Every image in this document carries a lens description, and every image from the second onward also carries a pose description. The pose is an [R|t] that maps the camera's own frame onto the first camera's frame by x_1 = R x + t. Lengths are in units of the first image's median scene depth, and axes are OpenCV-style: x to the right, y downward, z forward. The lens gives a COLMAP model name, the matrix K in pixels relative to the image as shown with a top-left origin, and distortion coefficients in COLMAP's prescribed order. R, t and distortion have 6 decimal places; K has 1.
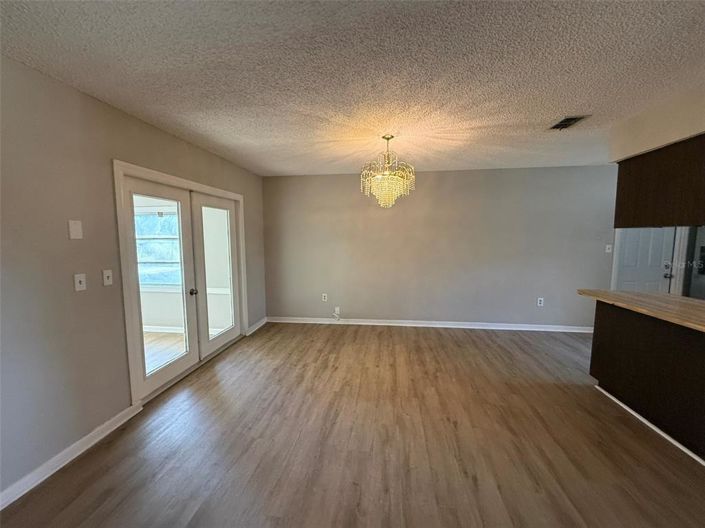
lens RADIAL K [[281.6, 0, 347.3], [0, 281.6, 266.0], [0, 0, 1]] dist [0.001454, -0.000599]
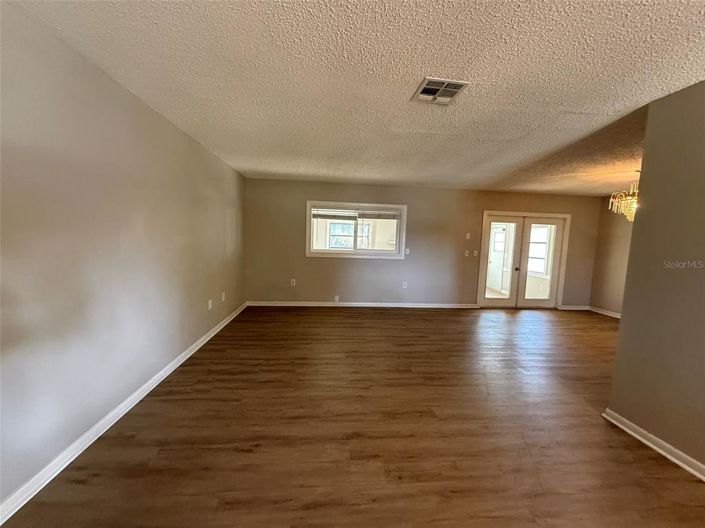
lens RADIAL K [[281.6, 0, 350.2], [0, 281.6, 263.8], [0, 0, 1]] dist [0.001454, -0.000599]
pose [[0.222848, 0.096427, -0.970072, 1.063119], [-0.139085, 0.988061, 0.066263, 0.087807], [0.964880, 0.120156, 0.233599, -0.556443]]
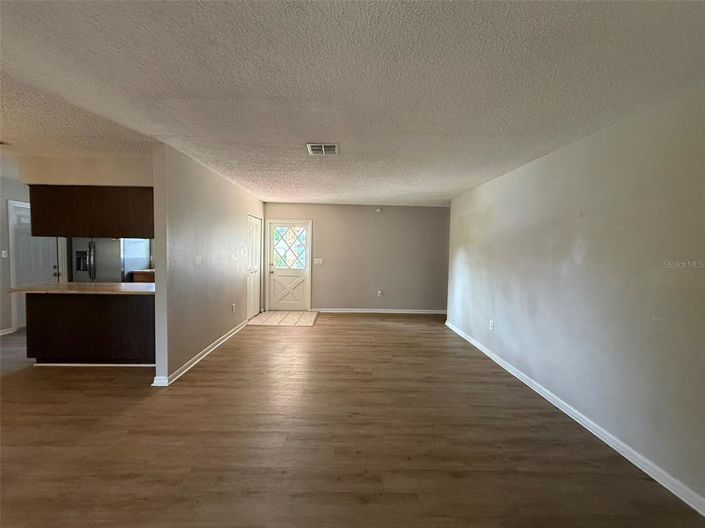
lens RADIAL K [[281.6, 0, 348.5], [0, 281.6, 263.0], [0, 0, 1]] dist [0.001454, -0.000599]
pose [[-0.154401, -0.043963, 0.987030, -0.452190], [0.088741, 0.994355, 0.058171, 0.035218], [-0.984015, 0.096572, -0.149628, -0.176165]]
